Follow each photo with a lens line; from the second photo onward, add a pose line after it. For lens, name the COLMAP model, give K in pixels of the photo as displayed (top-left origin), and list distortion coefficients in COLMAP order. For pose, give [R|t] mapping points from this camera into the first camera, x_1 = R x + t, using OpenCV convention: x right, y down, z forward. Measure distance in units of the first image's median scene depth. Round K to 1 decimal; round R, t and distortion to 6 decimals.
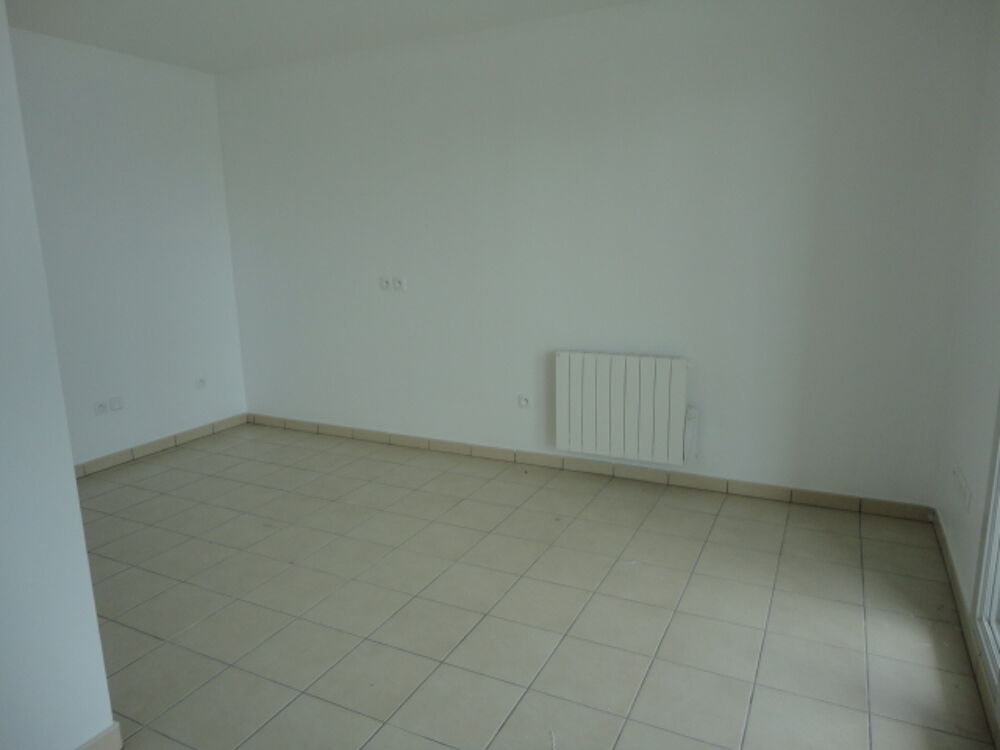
lens RADIAL K [[683.8, 0, 498.4], [0, 683.8, 374.9], [0, 0, 1]] dist [0.002280, 0.009005]
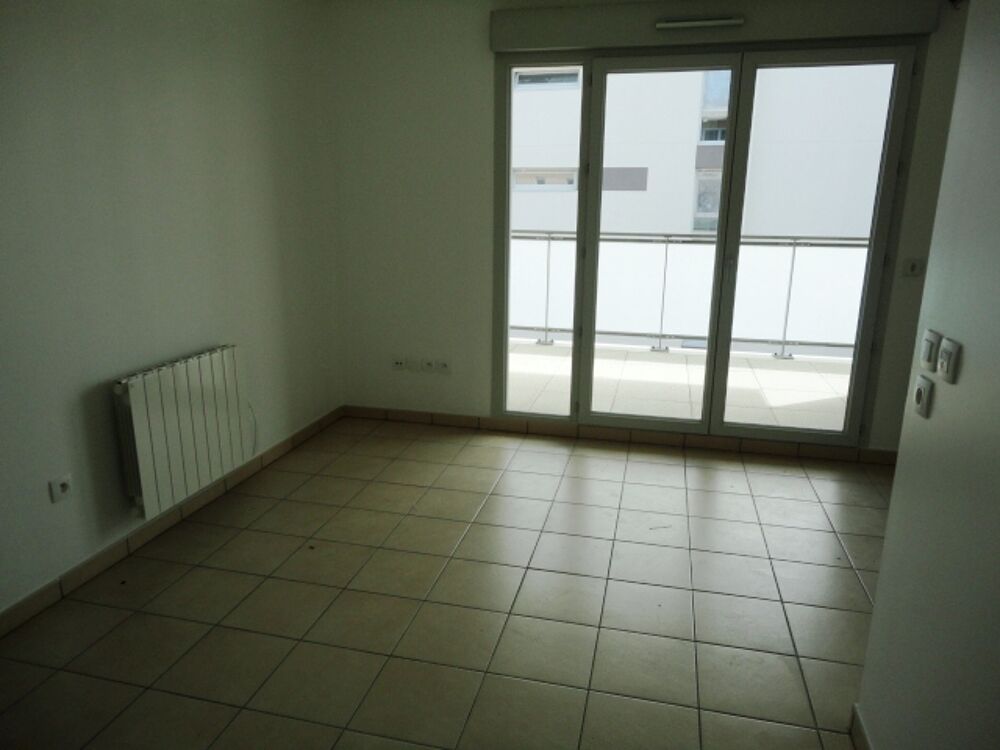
lens RADIAL K [[683.8, 0, 503.1], [0, 683.8, 375.6], [0, 0, 1]] dist [0.002280, 0.009005]
pose [[-0.234841, -0.222087, 0.946323, -0.667614], [0.193796, 0.943307, 0.269472, -0.157267], [-0.952519, 0.246677, -0.178488, 0.814110]]
